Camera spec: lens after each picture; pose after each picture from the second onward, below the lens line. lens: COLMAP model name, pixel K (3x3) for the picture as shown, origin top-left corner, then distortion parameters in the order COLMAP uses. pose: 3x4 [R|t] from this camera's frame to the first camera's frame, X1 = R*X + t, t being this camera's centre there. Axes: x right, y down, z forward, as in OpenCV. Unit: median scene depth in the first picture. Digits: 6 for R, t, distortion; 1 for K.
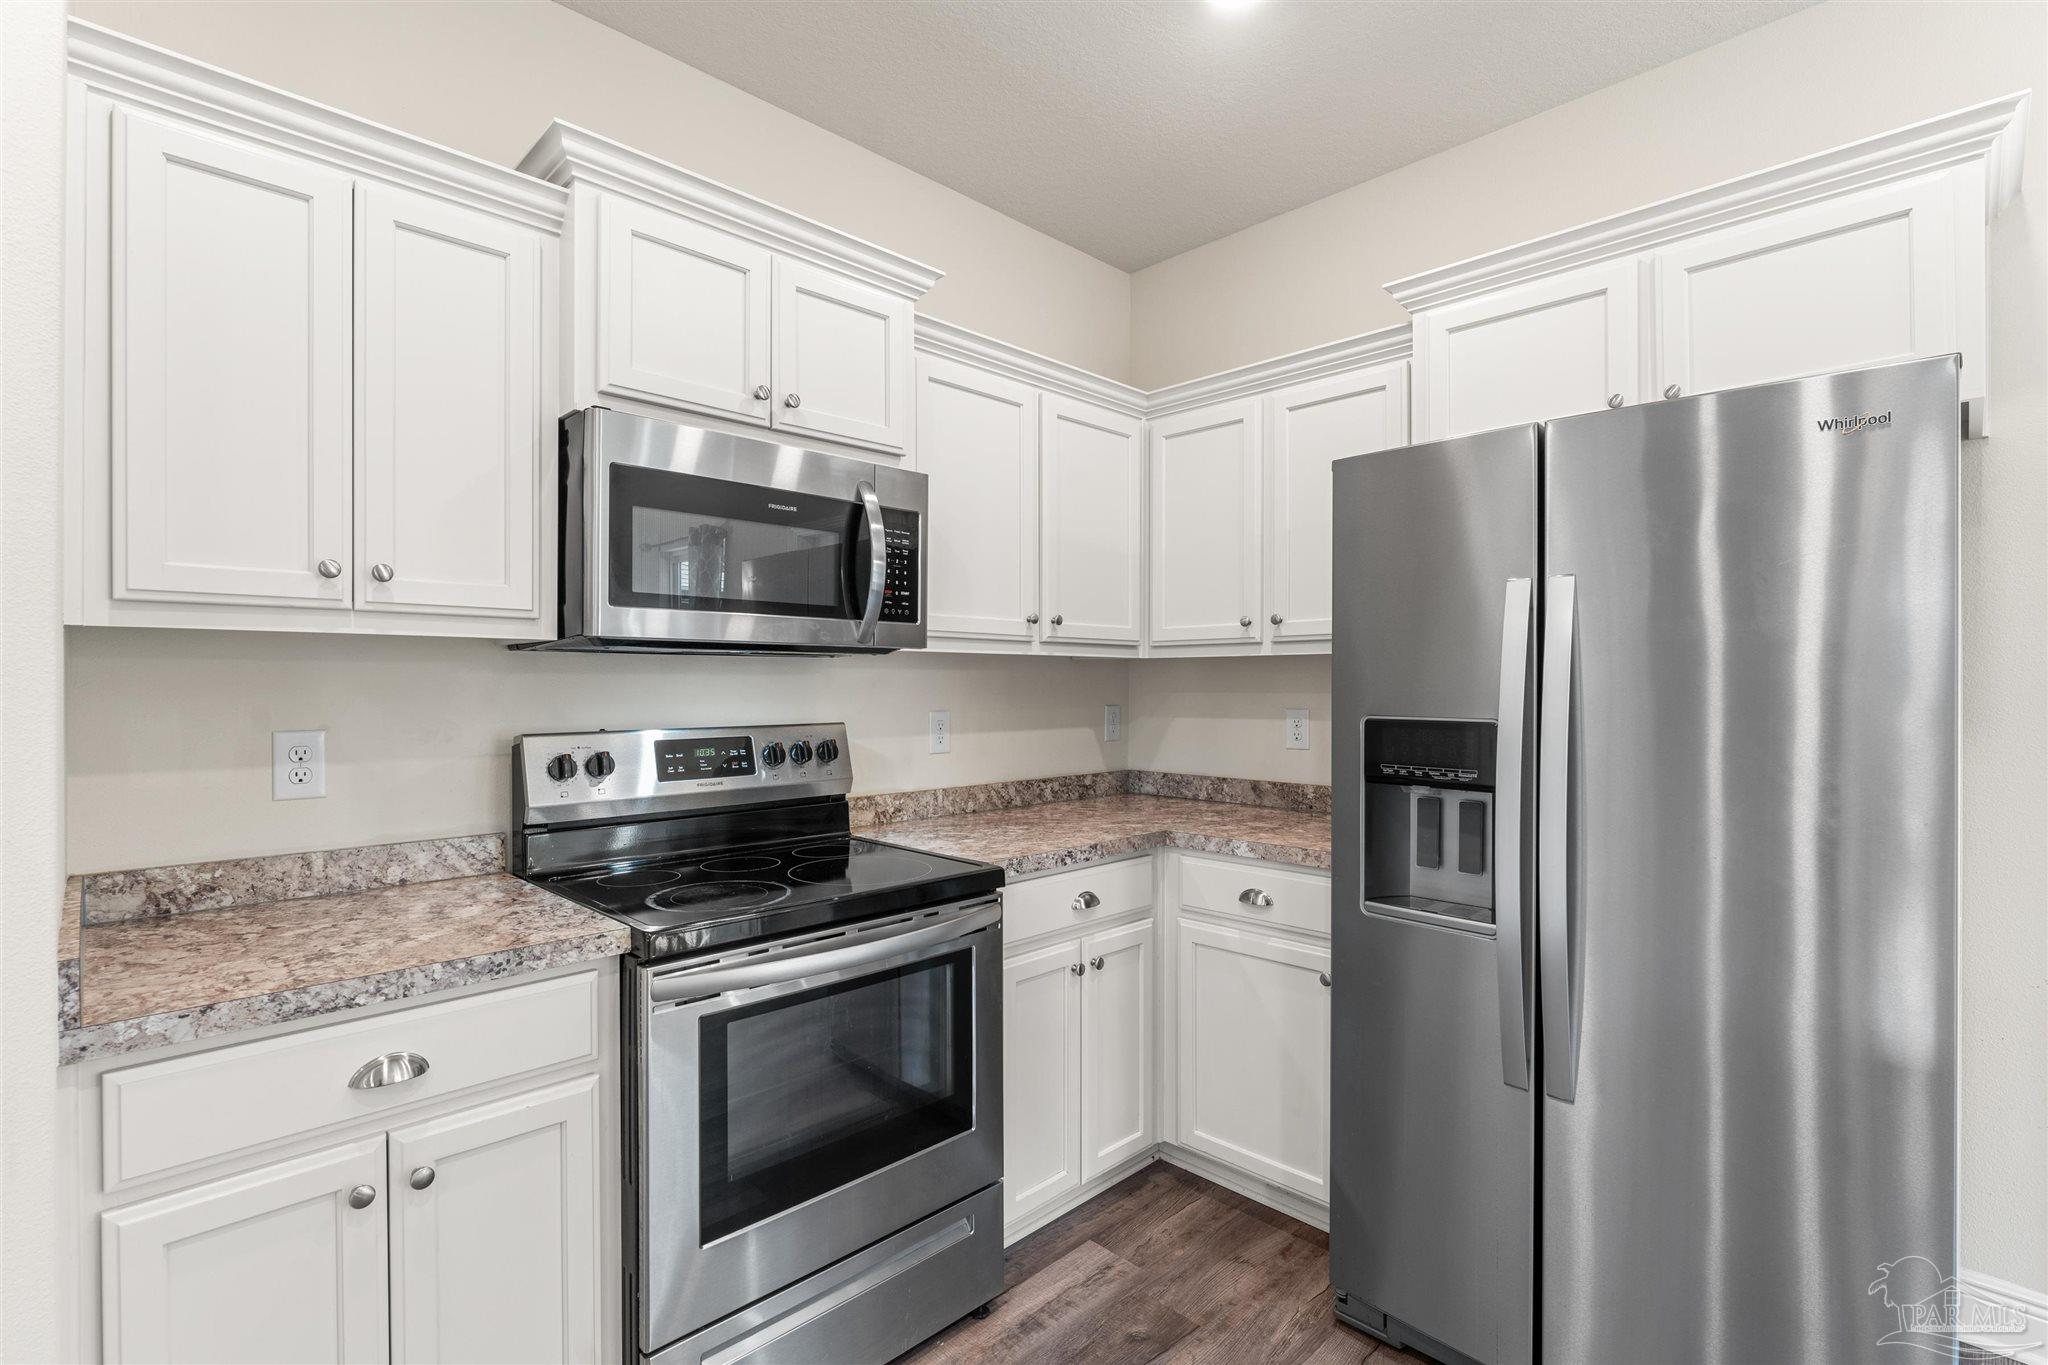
lens RADIAL K [[936.3, 0, 994.4], [0, 936.3, 684.9], [0, 0, 1]] dist [-0.008075, 0.003551]
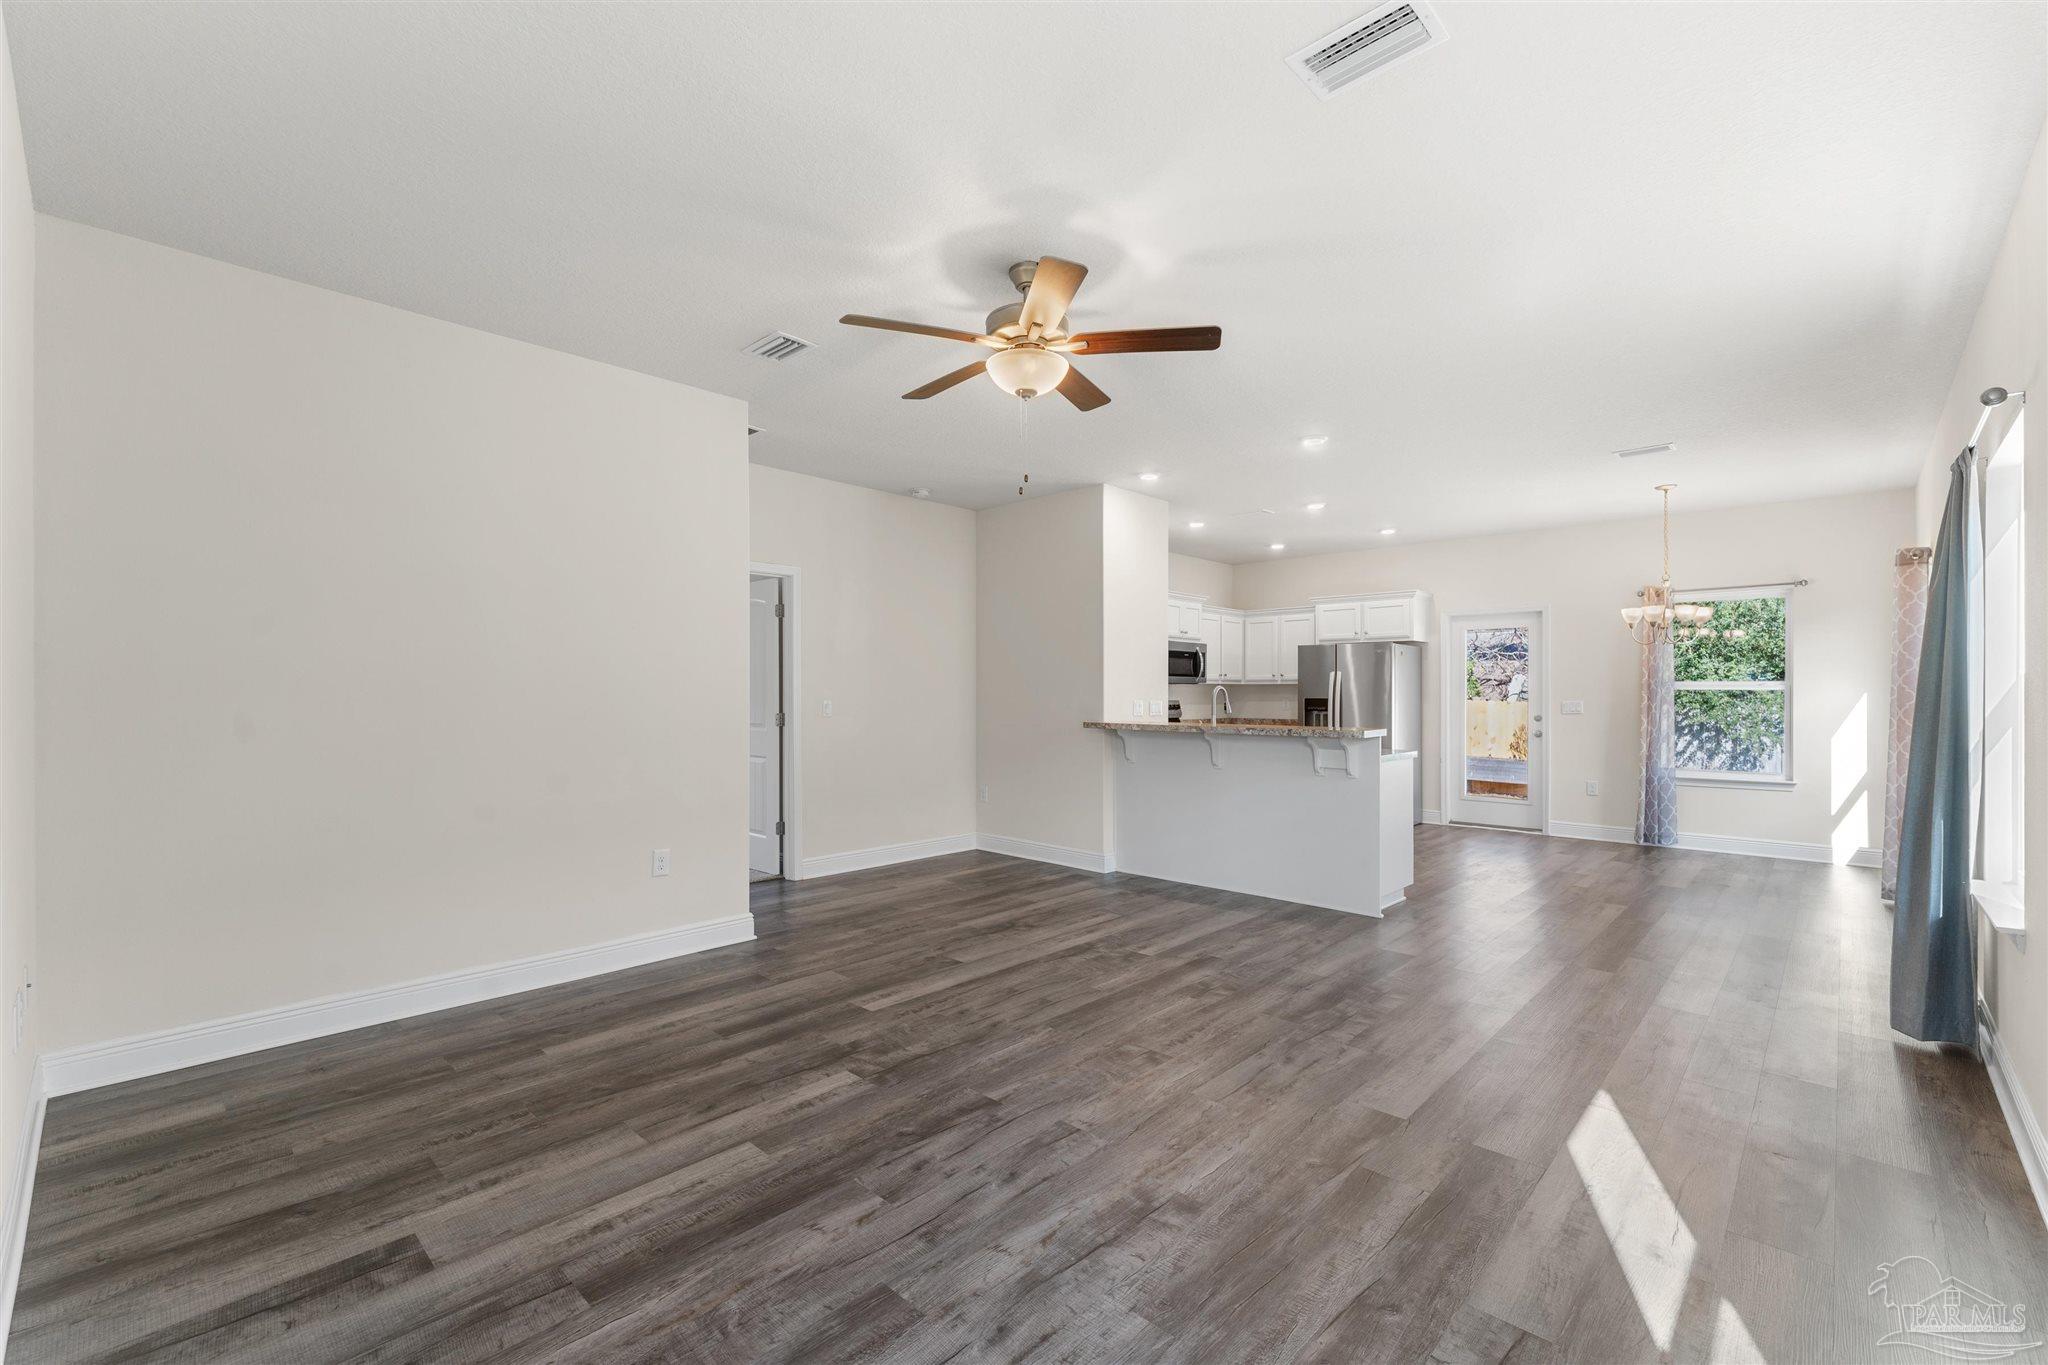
lens RADIAL K [[878.0, 0, 990.0], [0, 878.0, 694.9], [0, 0, 1]] dist [-0.004611, 0.000855]
pose [[0.999760, 0.001206, 0.021870, -1.342580], [-0.001221, 0.999999, 0.000660, 0.016680], [-0.021869, -0.000687, 0.999761, -3.531066]]
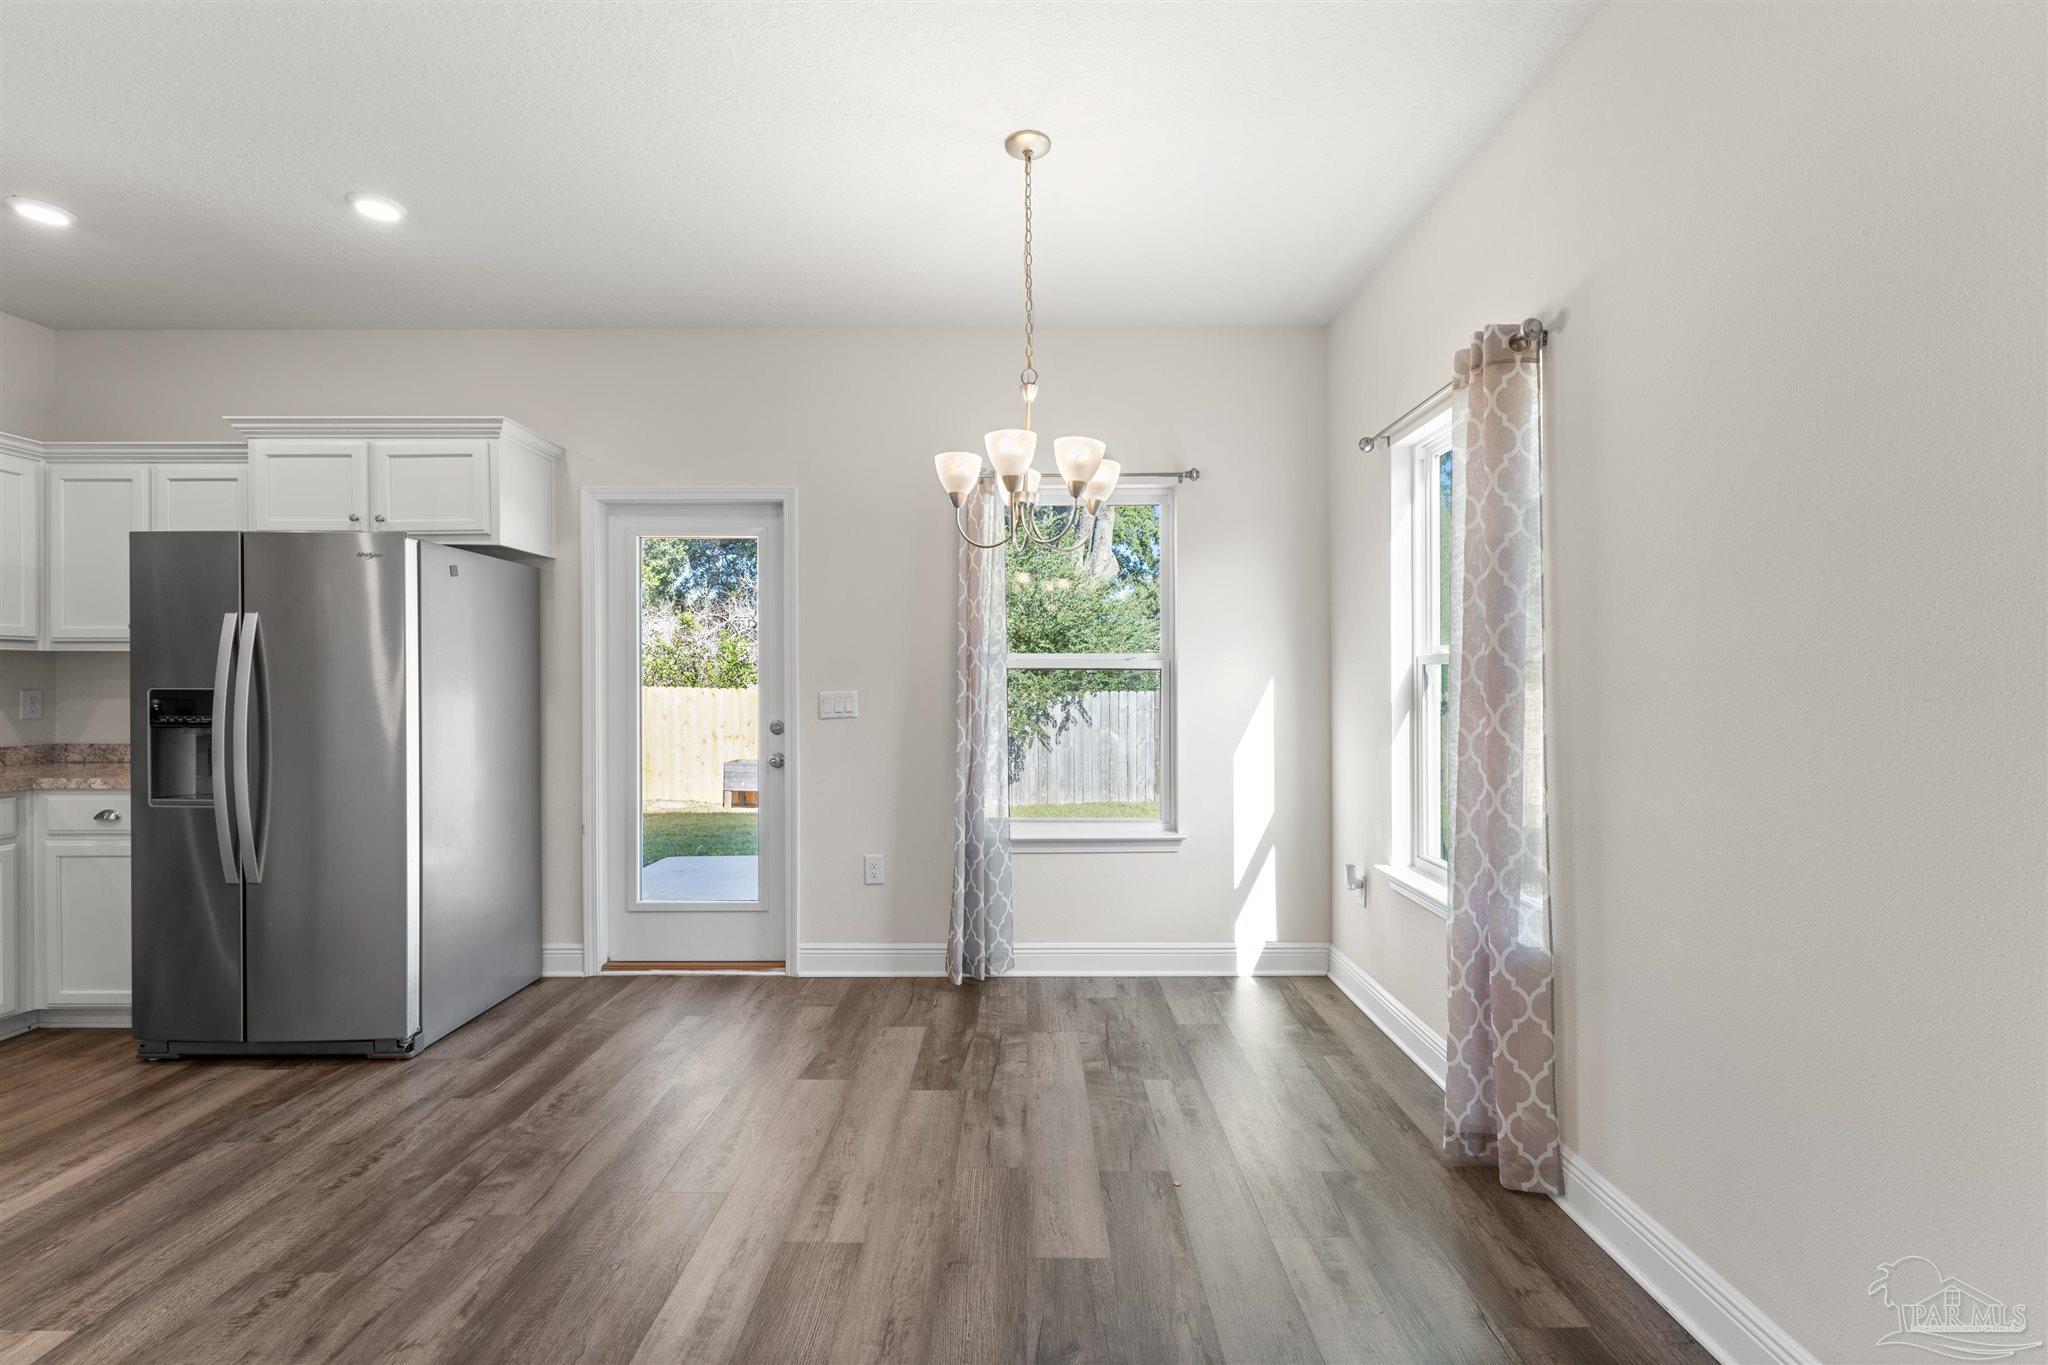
lens RADIAL K [[878.0, 0, 1034.6], [0, 878.0, 685.2], [0, 0, 1]] dist [-0.004611, 0.000855]
pose [[0.688690, -0.004020, 0.725045, 0.338872], [0.002213, 0.999992, 0.003443, 0.025501], [-0.725053, -0.000767, 0.688693, -1.177471]]
